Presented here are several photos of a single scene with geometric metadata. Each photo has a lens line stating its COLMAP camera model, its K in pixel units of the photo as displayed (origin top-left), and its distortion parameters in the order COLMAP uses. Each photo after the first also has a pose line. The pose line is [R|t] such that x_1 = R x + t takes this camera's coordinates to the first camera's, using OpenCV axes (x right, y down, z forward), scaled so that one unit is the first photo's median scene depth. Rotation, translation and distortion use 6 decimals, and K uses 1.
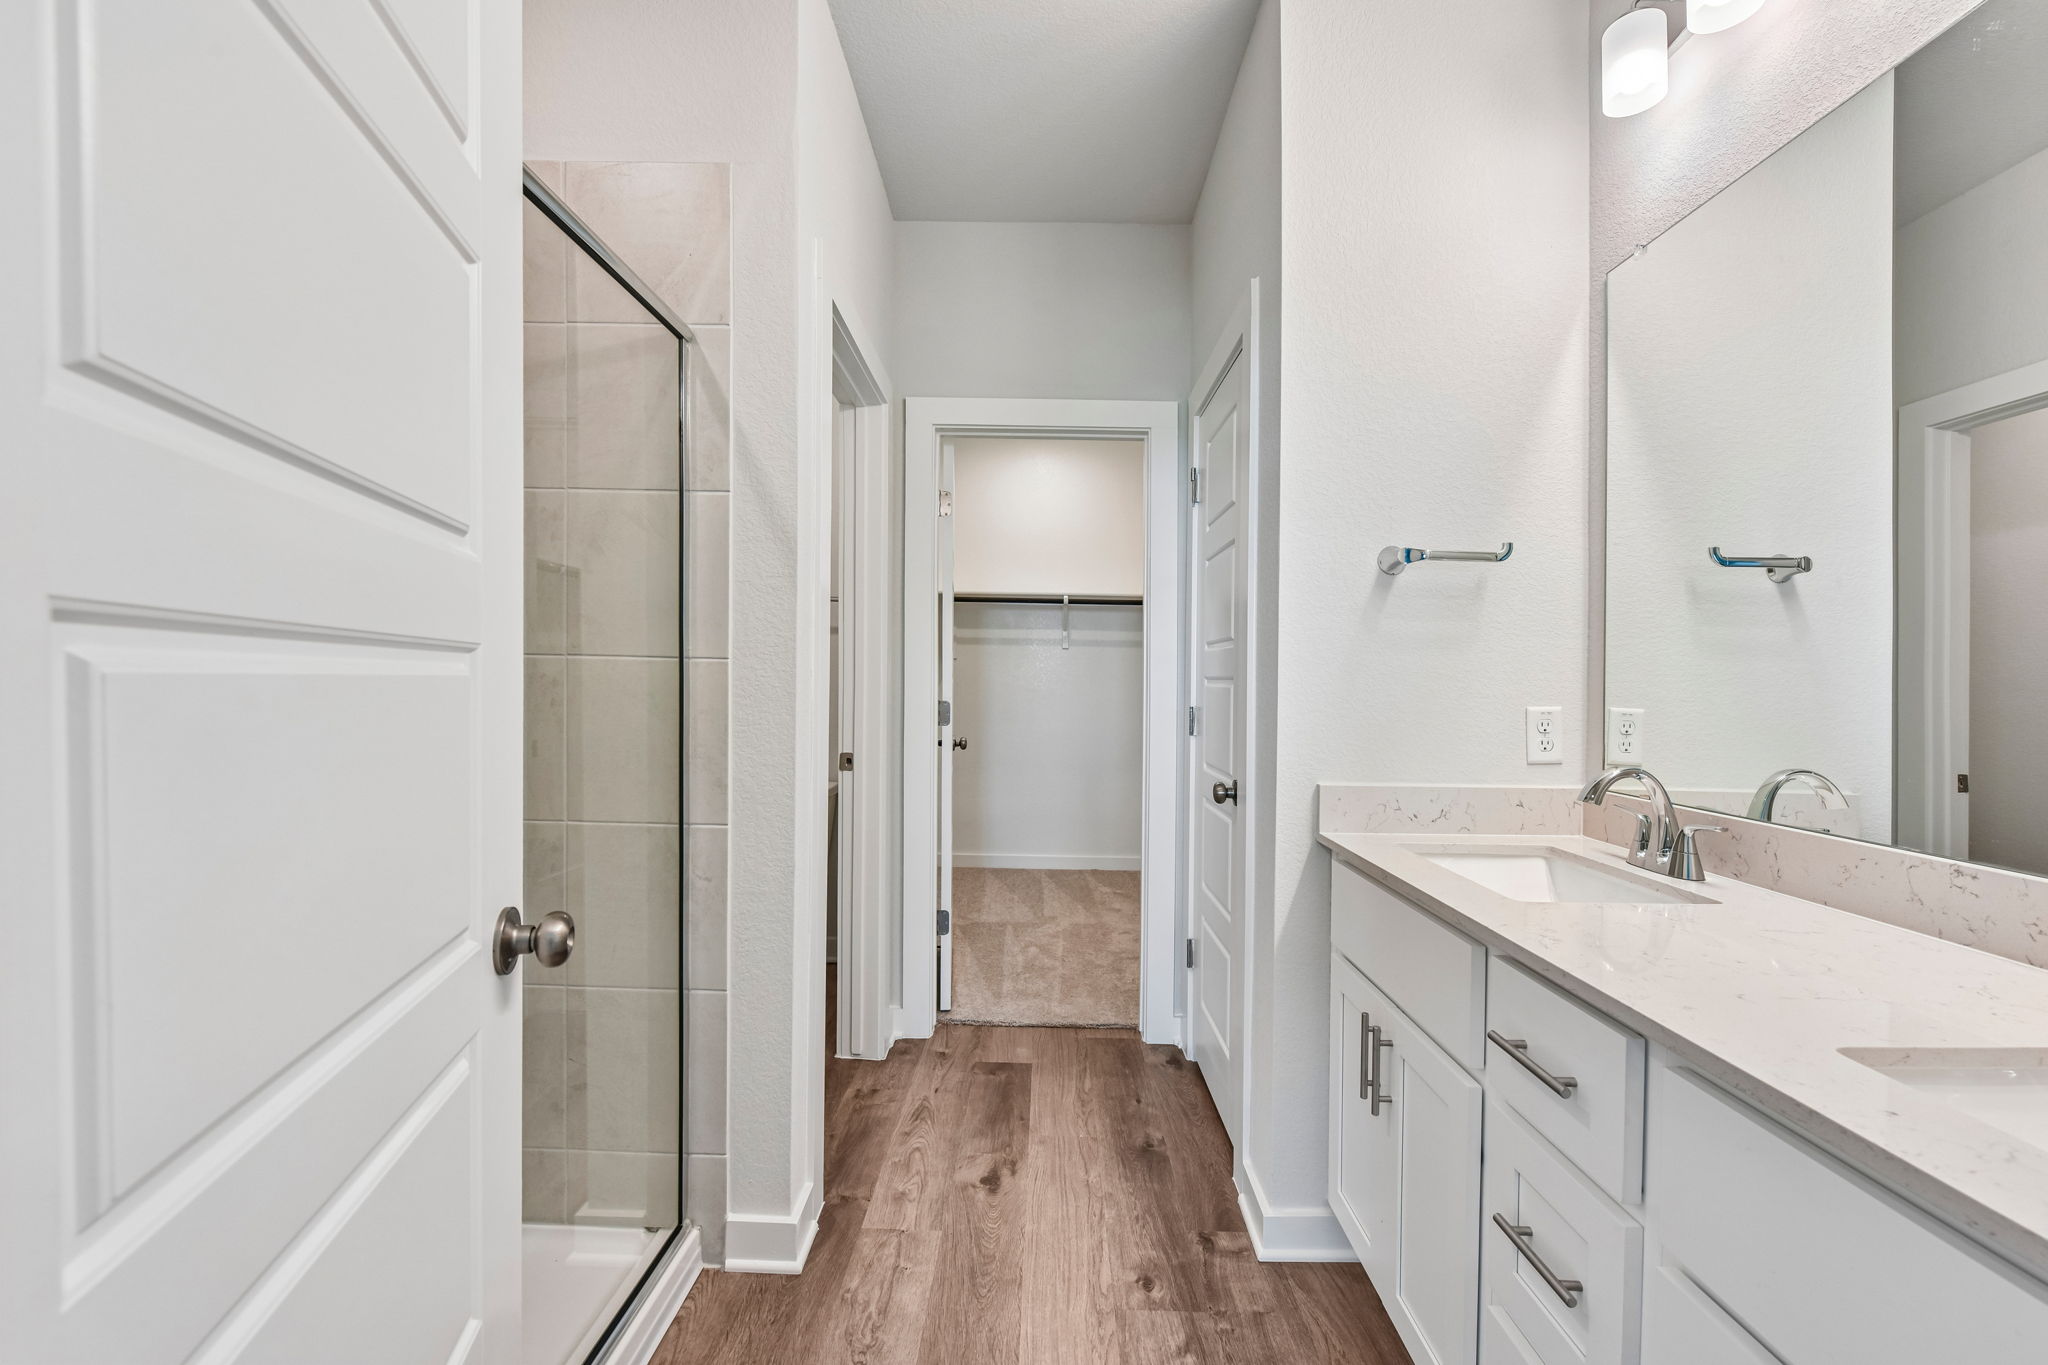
lens RADIAL K [[818.6, 0, 1029.8], [0, 818.6, 676.7], [0, 0, 1]] dist [-0.000194, -0.007597]
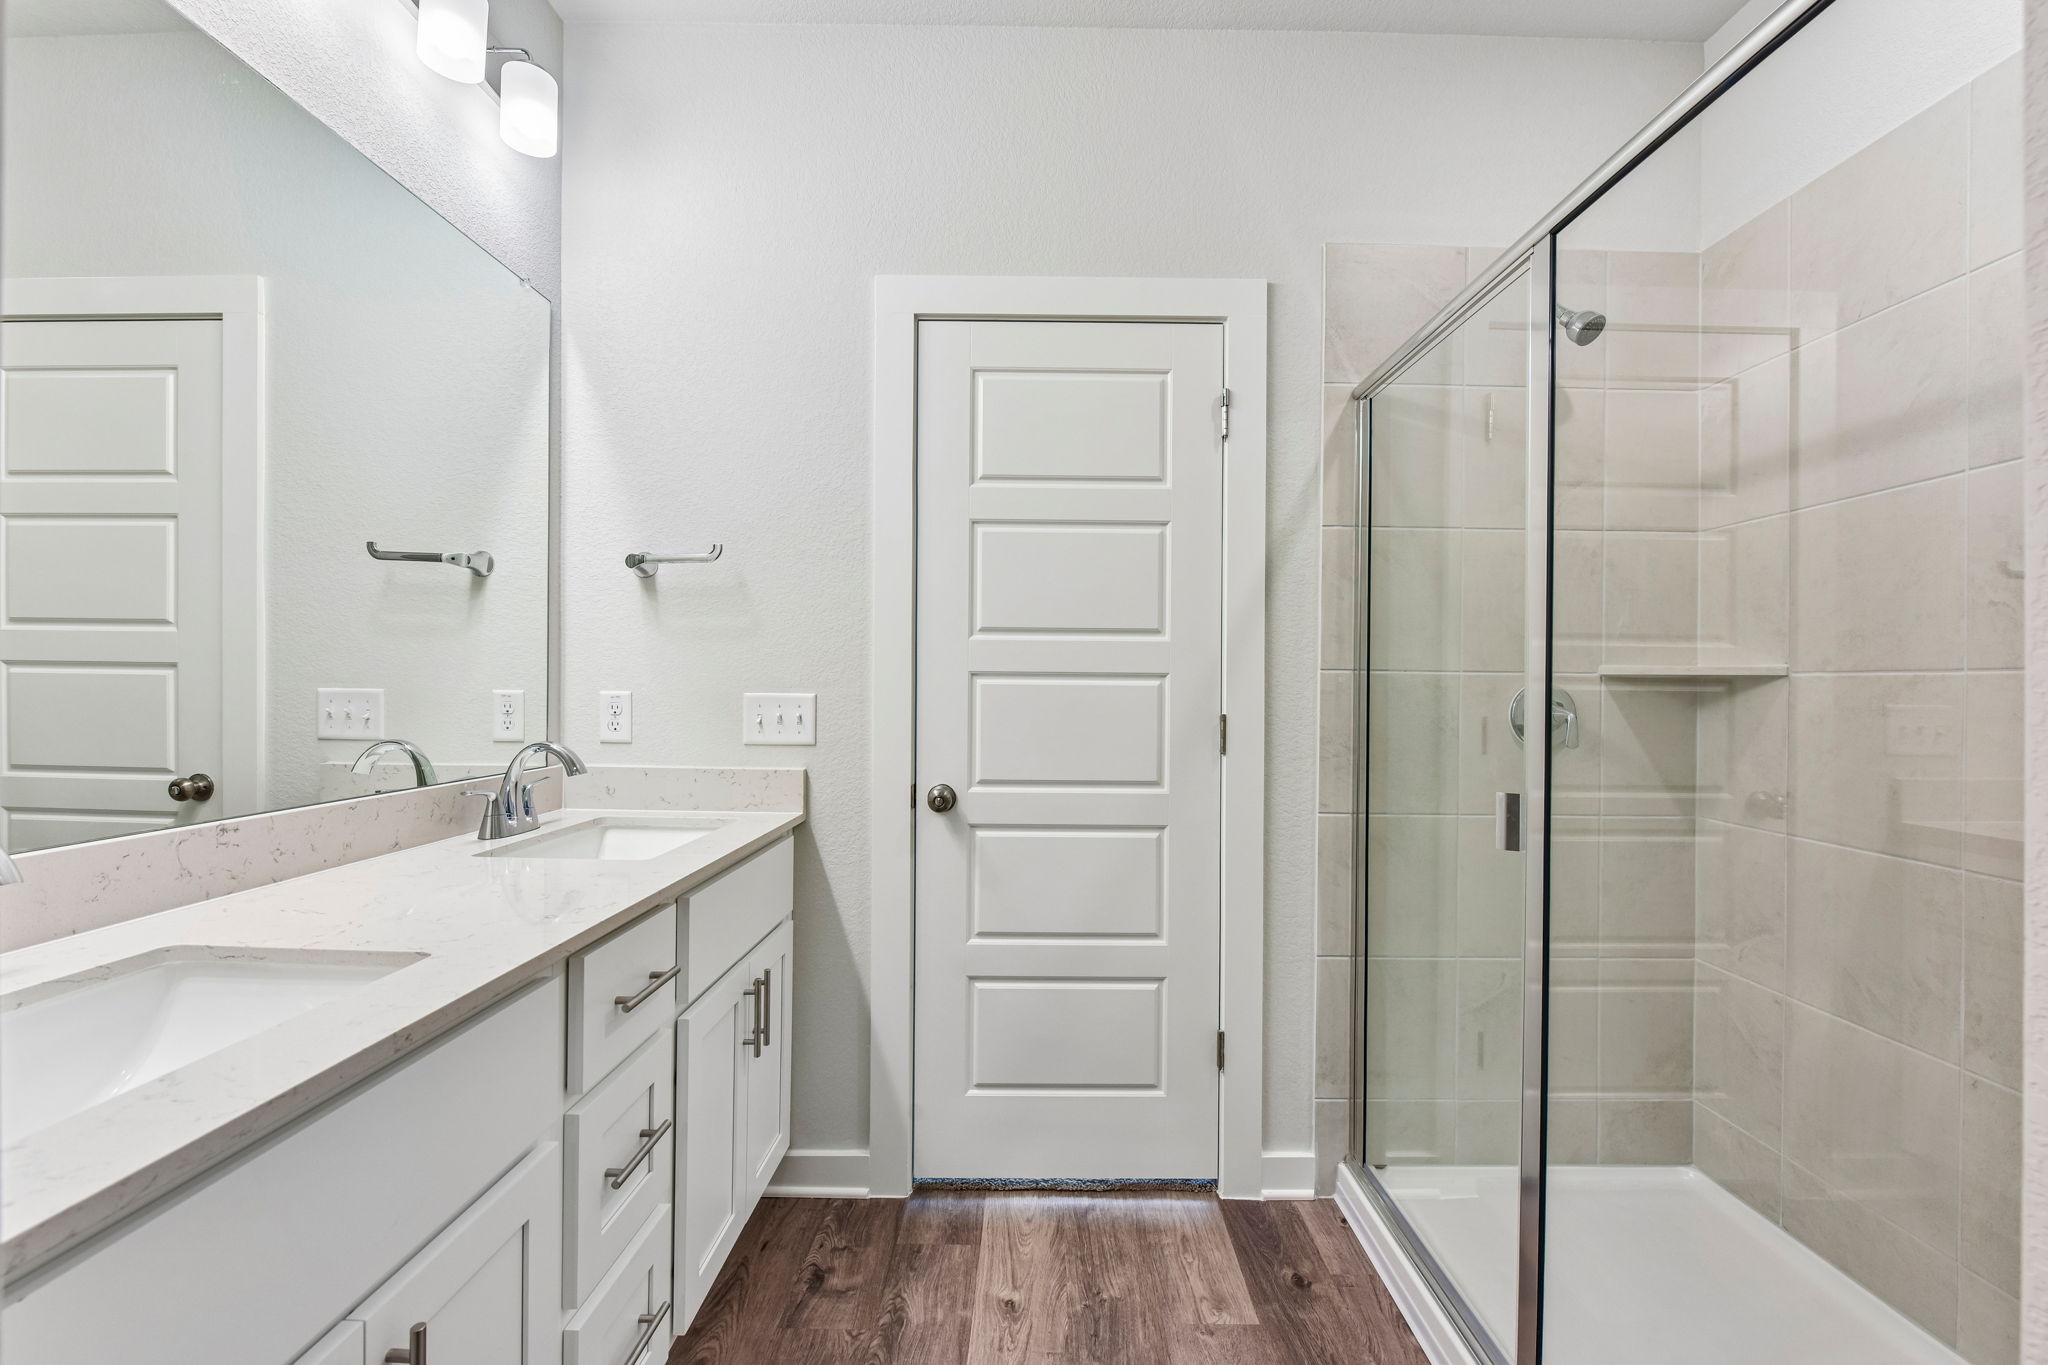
lens RADIAL K [[822.0, 0, 1038.0], [0, 822.0, 692.4], [0, 0, 1]] dist [-0.011042, -0.003768]
pose [[-0.999690, -0.007547, -0.023743, 0.049085], [-0.007775, 0.999924, 0.009518, 0.029855], [0.023669, 0.009700, -0.999673, 2.017299]]
